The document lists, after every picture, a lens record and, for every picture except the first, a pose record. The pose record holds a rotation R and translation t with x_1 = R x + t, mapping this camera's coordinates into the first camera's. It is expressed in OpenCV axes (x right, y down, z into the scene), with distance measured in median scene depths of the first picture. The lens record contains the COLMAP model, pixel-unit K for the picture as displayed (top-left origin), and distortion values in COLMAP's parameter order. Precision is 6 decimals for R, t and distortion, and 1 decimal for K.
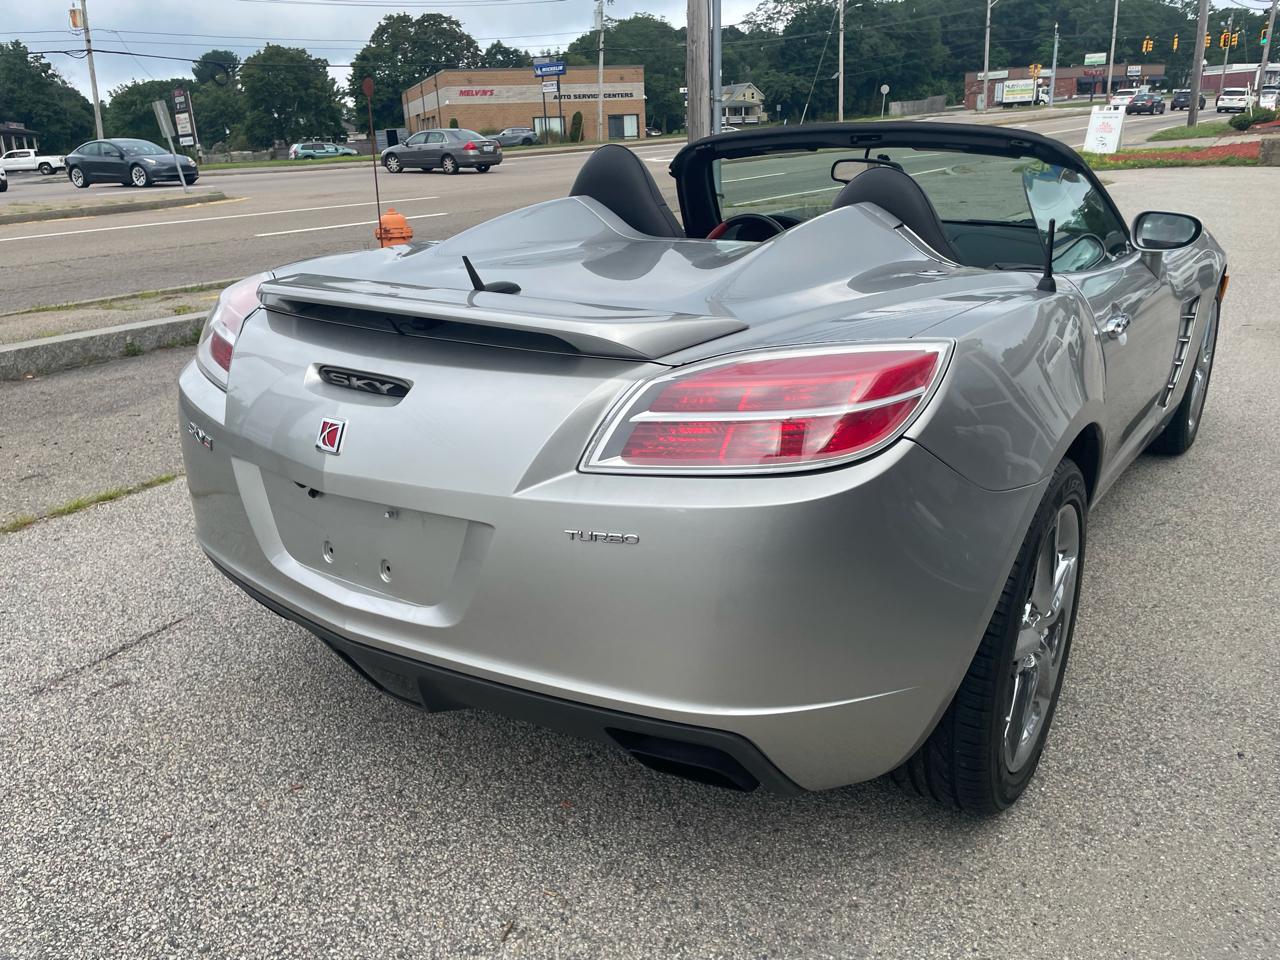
lens RADIAL K [[965.3, 0, 633.7], [0, 965.3, 480.8], [0, 0, 1]] dist [0.082018, -0.108579]
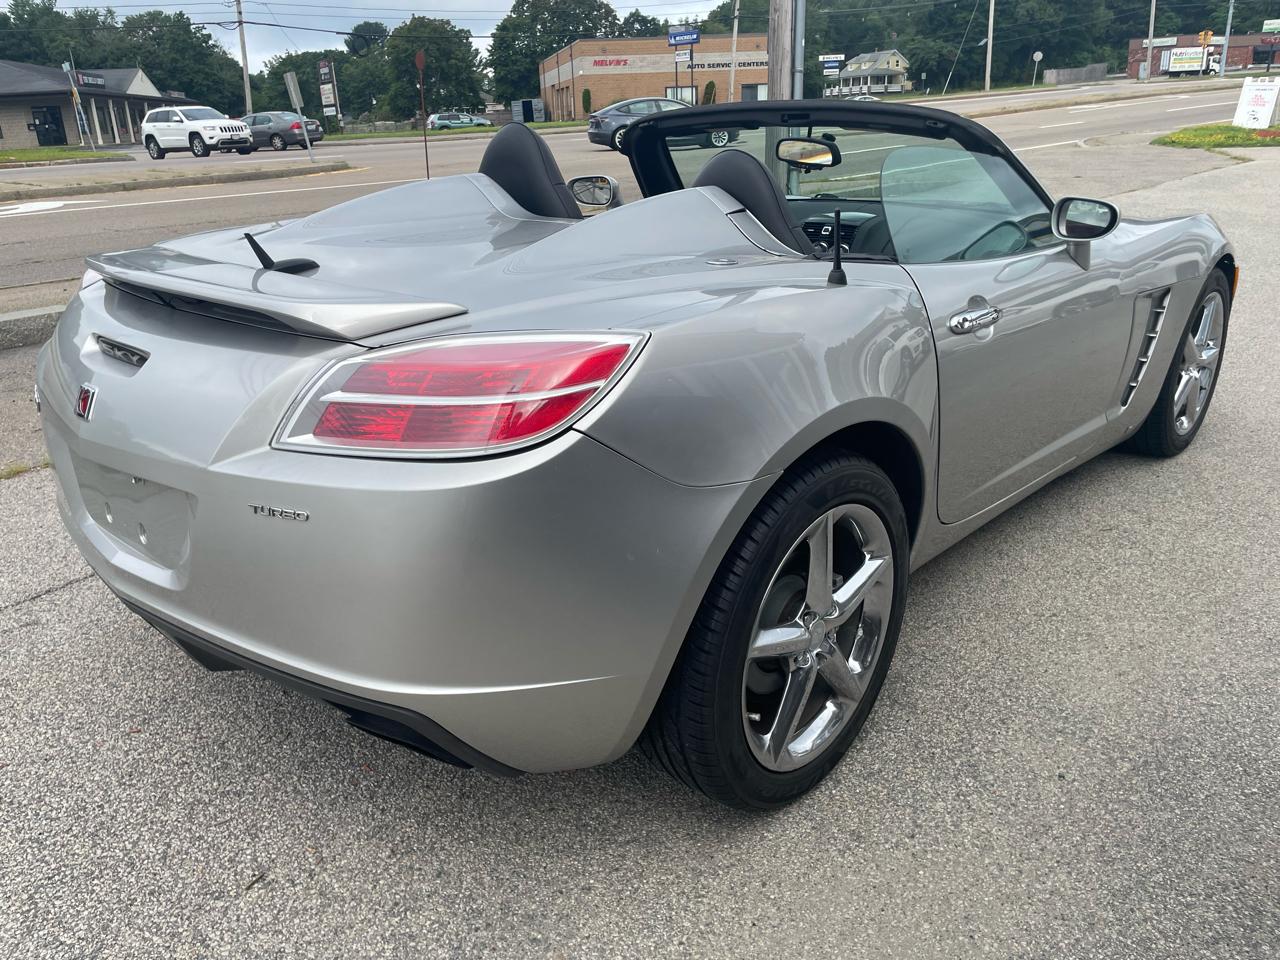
lens RADIAL K [[965.3, 0, 632.4], [0, 965.3, 483.4], [0, 0, 1]] dist [0.082018, -0.108579]
pose [[0.991321, 0.049386, -0.121838, 0.309122], [-0.045834, 0.998443, 0.031783, -0.015275], [0.123218, -0.025923, 0.992041, 0.012376]]
